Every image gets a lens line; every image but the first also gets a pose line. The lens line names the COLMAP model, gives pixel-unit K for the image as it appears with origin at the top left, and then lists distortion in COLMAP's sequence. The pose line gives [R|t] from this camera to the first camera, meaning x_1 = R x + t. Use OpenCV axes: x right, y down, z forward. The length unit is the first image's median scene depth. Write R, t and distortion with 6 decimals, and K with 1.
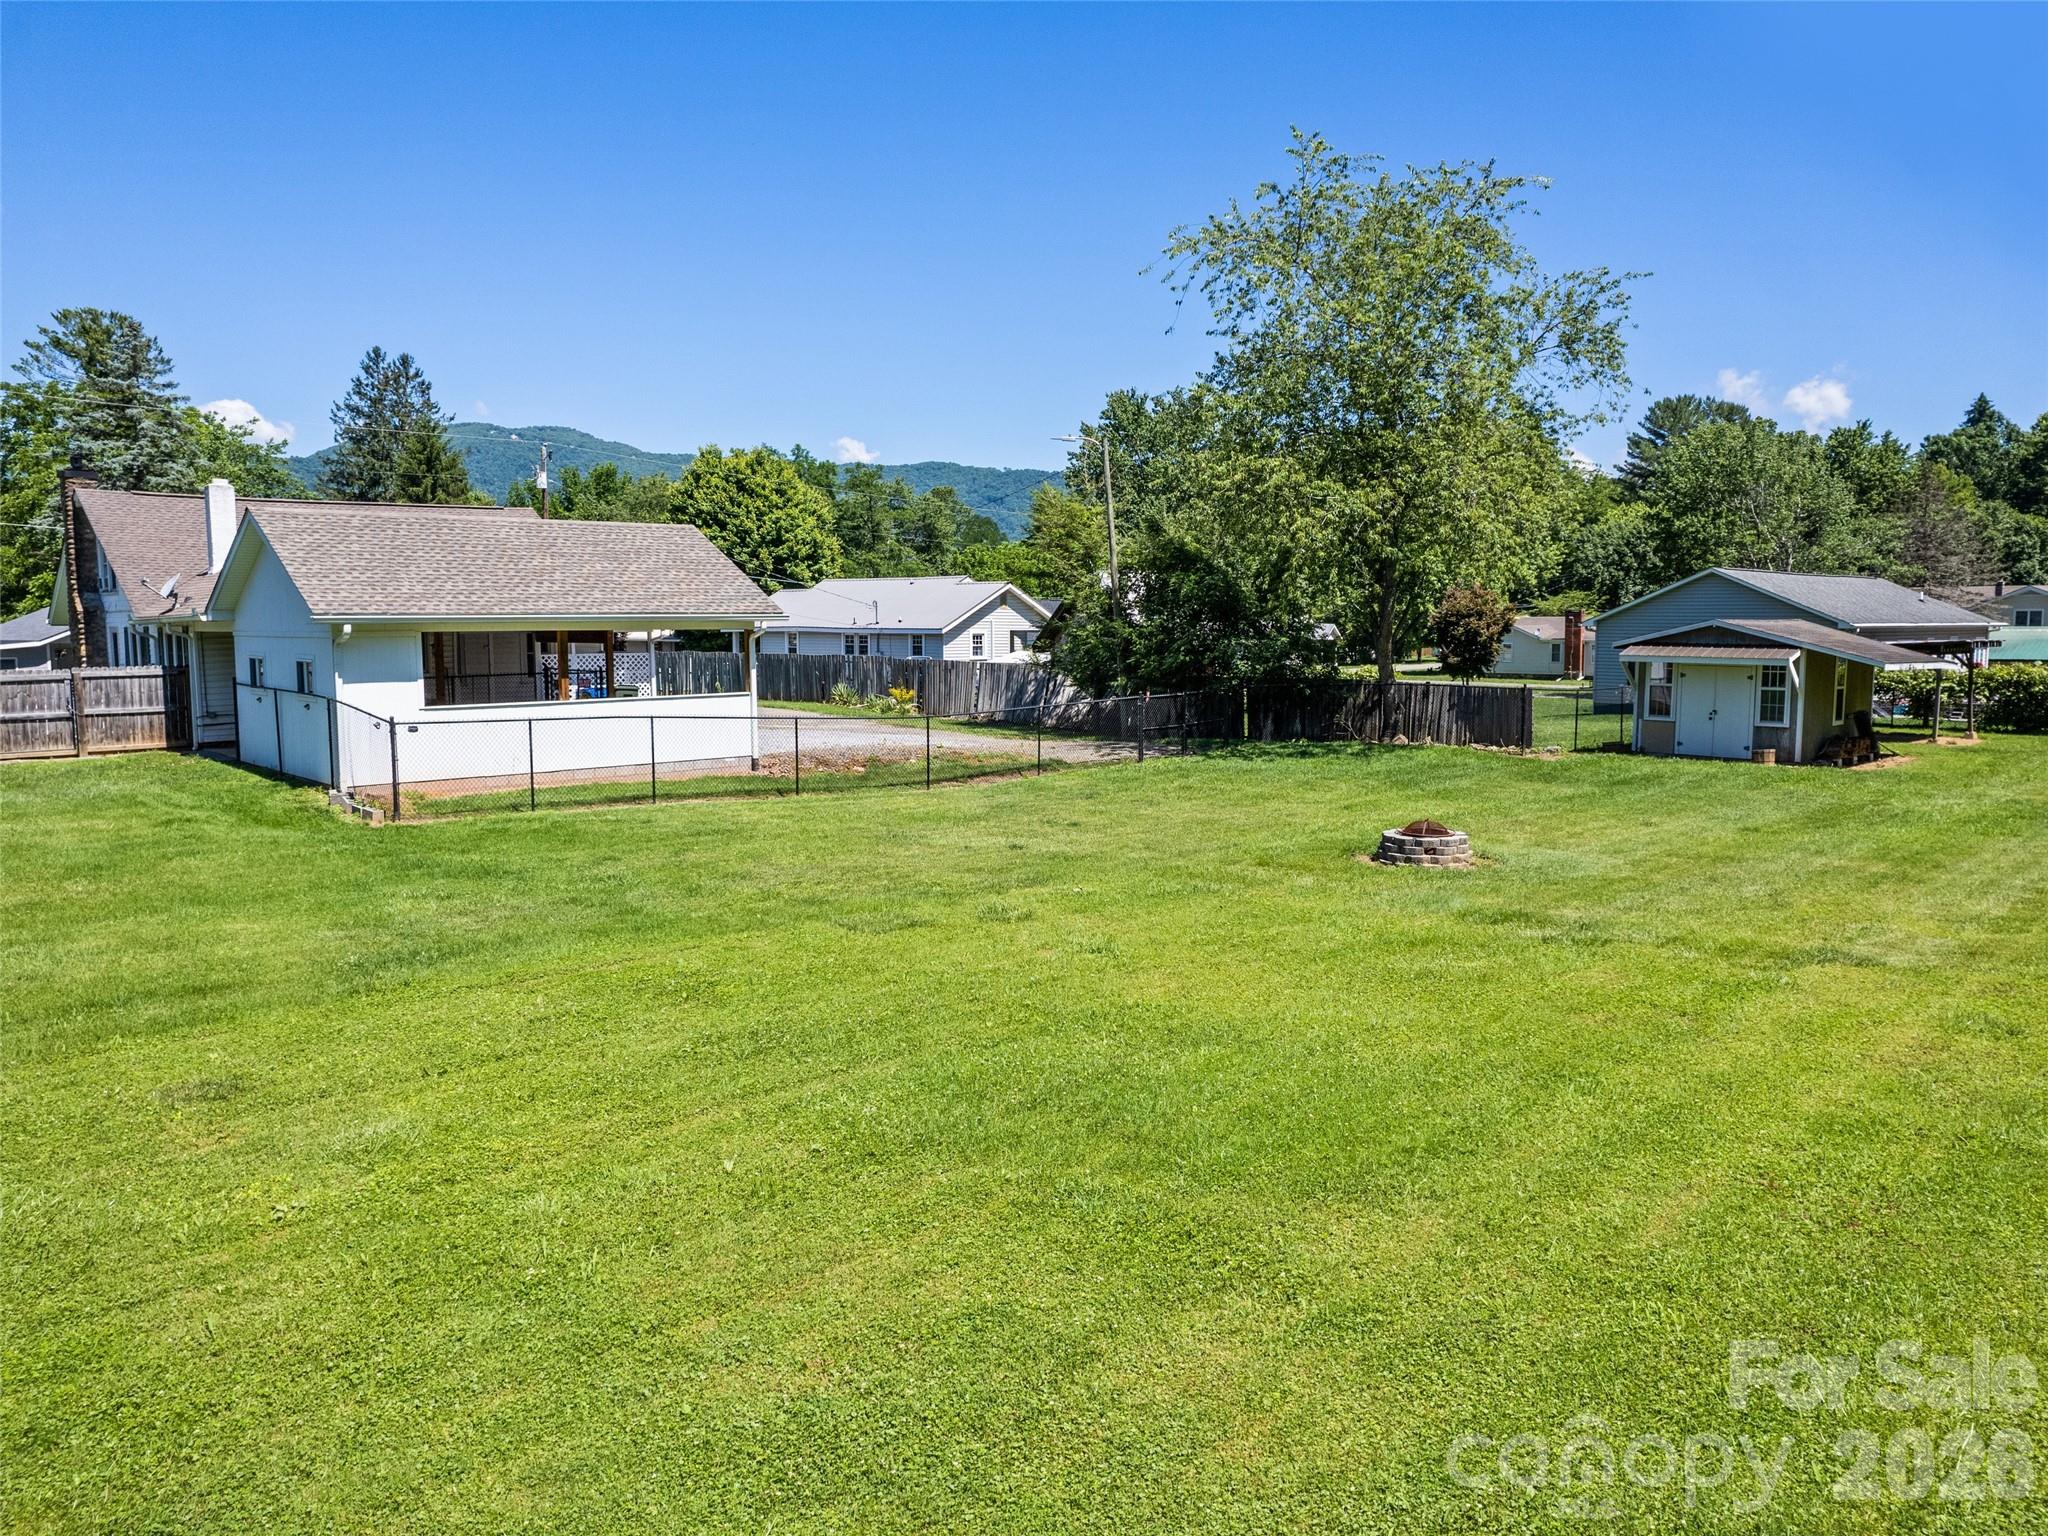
lens RADIAL K [[1446.3, 0, 1016.6], [0, 1446.3, 806.0], [0, 0, 1]] dist [-0.105050, 0.093392]
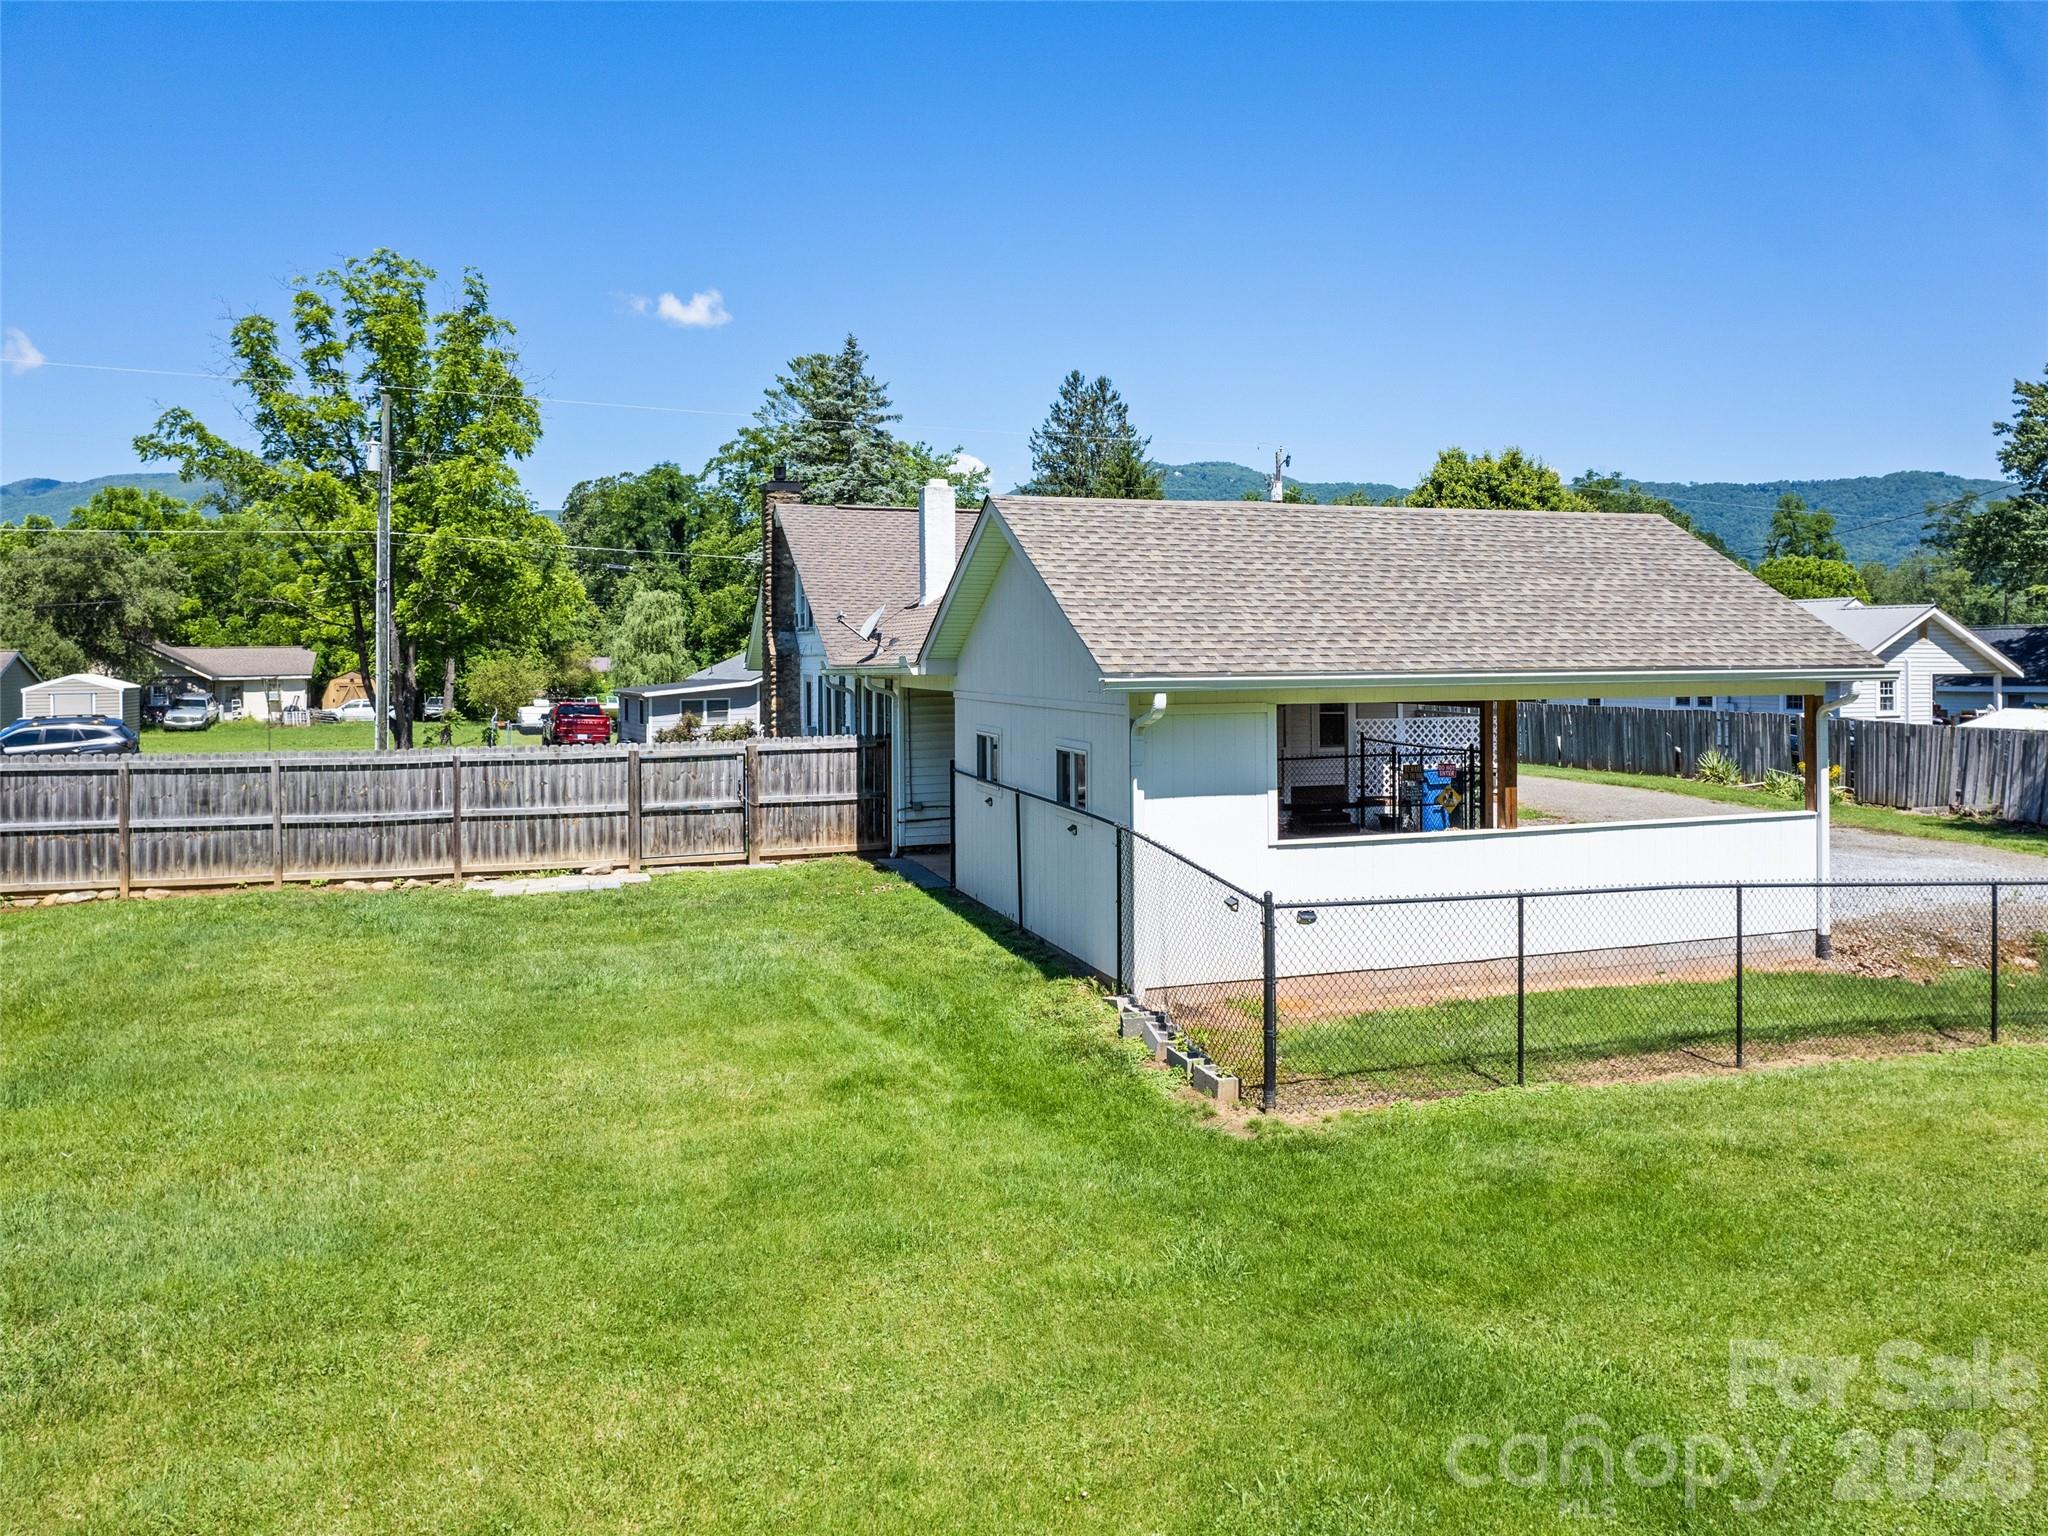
lens RADIAL K [[1480.5, 0, 1029.7], [0, 1480.5, 759.5], [0, 0, 1]] dist [-0.047032, 0.006531]
pose [[0.907861, 0.022507, -0.418667, -0.214051], [-0.045447, 0.997957, -0.044901, -0.057425], [0.416801, 0.059791, 0.907029, 0.358082]]
